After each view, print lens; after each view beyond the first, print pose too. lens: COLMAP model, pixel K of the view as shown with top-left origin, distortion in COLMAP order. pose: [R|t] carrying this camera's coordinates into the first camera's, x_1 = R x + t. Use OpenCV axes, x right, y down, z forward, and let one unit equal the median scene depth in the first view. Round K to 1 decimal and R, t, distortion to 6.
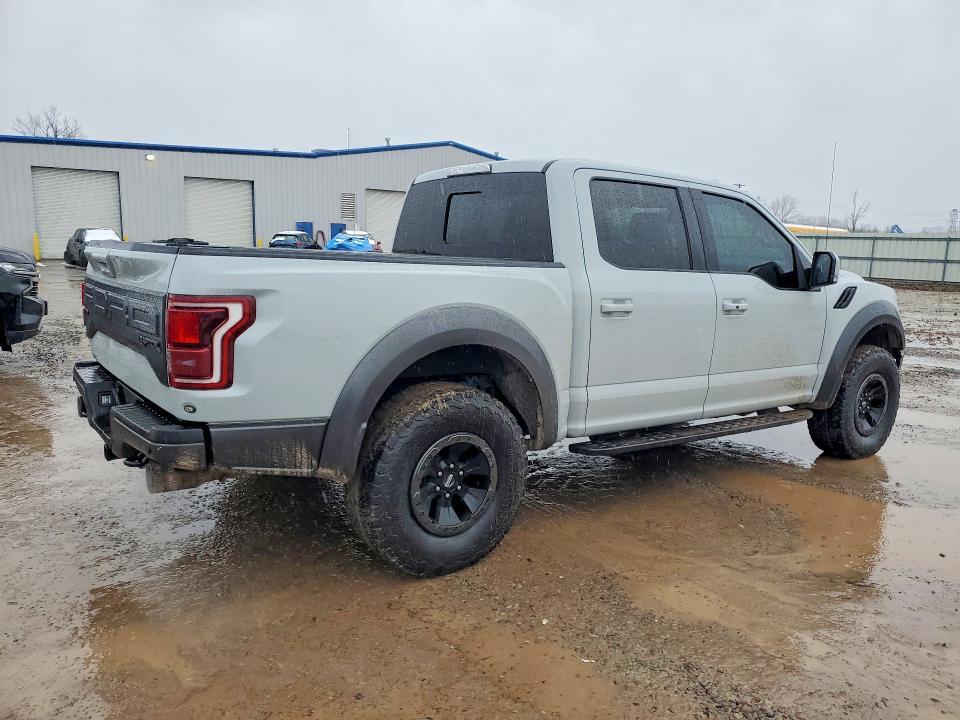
lens RADIAL K [[760.7, 0, 478.4], [0, 760.7, 363.3], [0, 0, 1]] dist [0.004686, -0.001688]
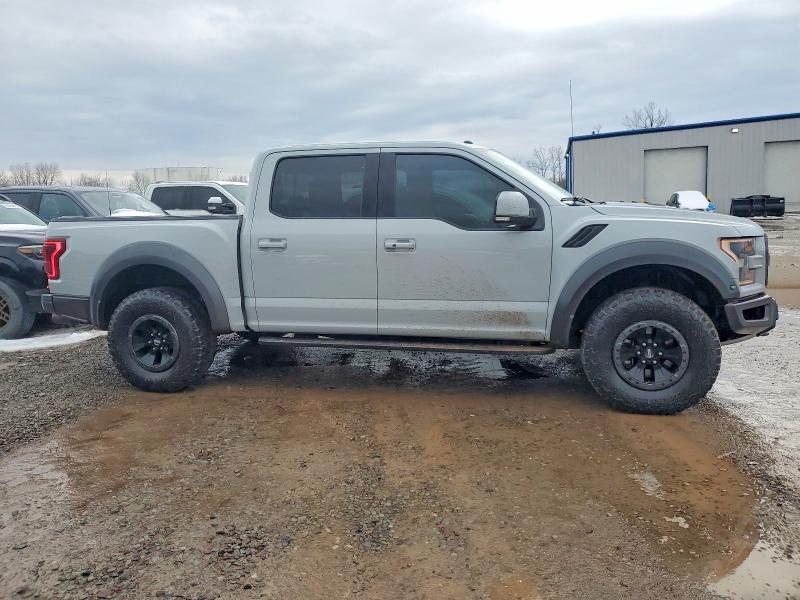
lens RADIAL K [[633.9, 0, 399.3], [0, 633.9, 296.7], [0, 0, 1]] dist [0.004686, -0.001688]
pose [[0.643906, 0.054372, -0.763170, 1.414257], [-0.064670, 0.997770, 0.016523, -0.010350], [0.762367, 0.038715, 0.645986, 0.444926]]
